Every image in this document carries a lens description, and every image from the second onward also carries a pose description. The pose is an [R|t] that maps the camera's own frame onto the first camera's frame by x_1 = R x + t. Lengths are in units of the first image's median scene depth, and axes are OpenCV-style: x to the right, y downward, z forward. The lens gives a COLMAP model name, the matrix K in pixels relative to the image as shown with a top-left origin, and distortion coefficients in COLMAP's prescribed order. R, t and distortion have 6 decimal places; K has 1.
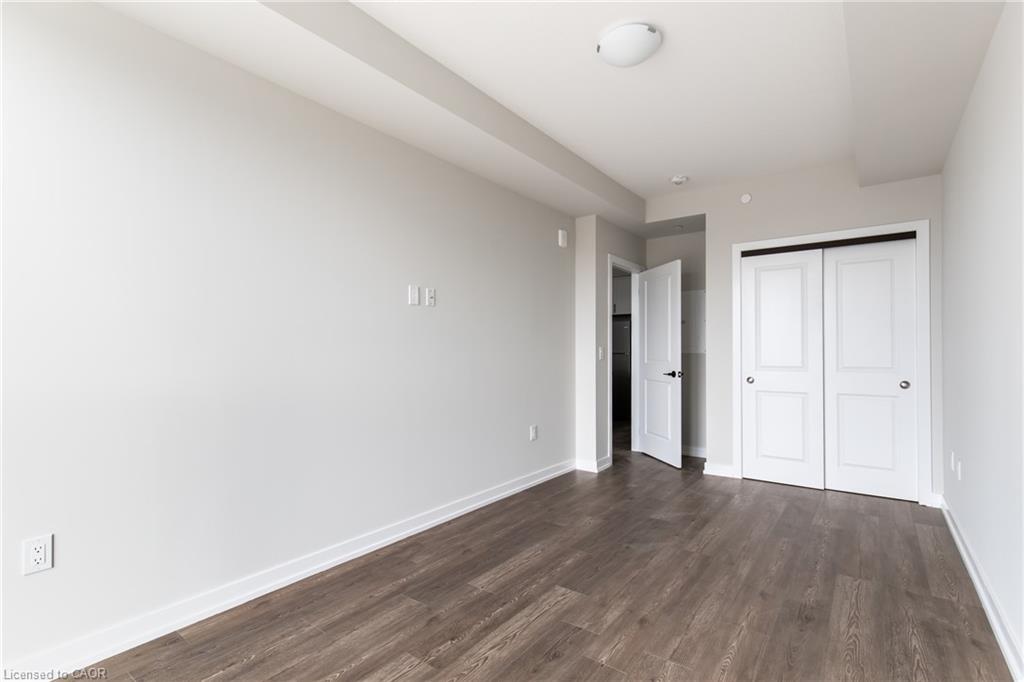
lens RADIAL K [[478.2, 0, 512.4], [0, 478.2, 352.4], [0, 0, 1]] dist [0.001373, -0.000341]
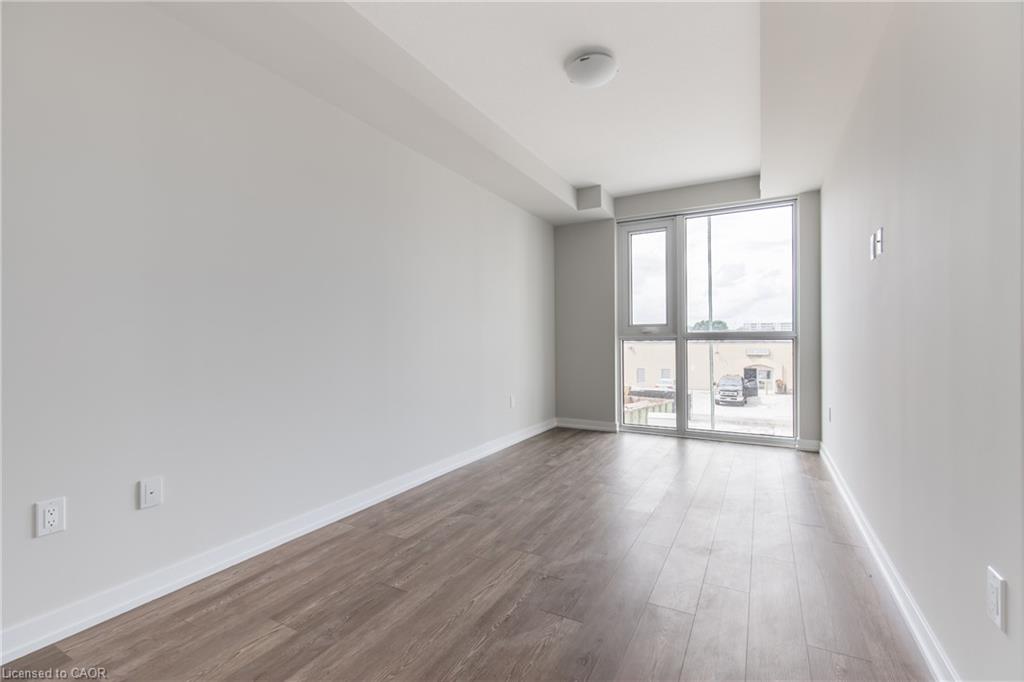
lens RADIAL K [[463.7, 0, 516.8], [0, 463.7, 343.7], [0, 0, 1]] dist [0.001148, -0.000258]
pose [[-0.988445, 0.007464, -0.151393, 0.534166], [0.005762, 0.999915, 0.011676, 0.023927], [0.151467, 0.010669, -0.988405, 1.842450]]
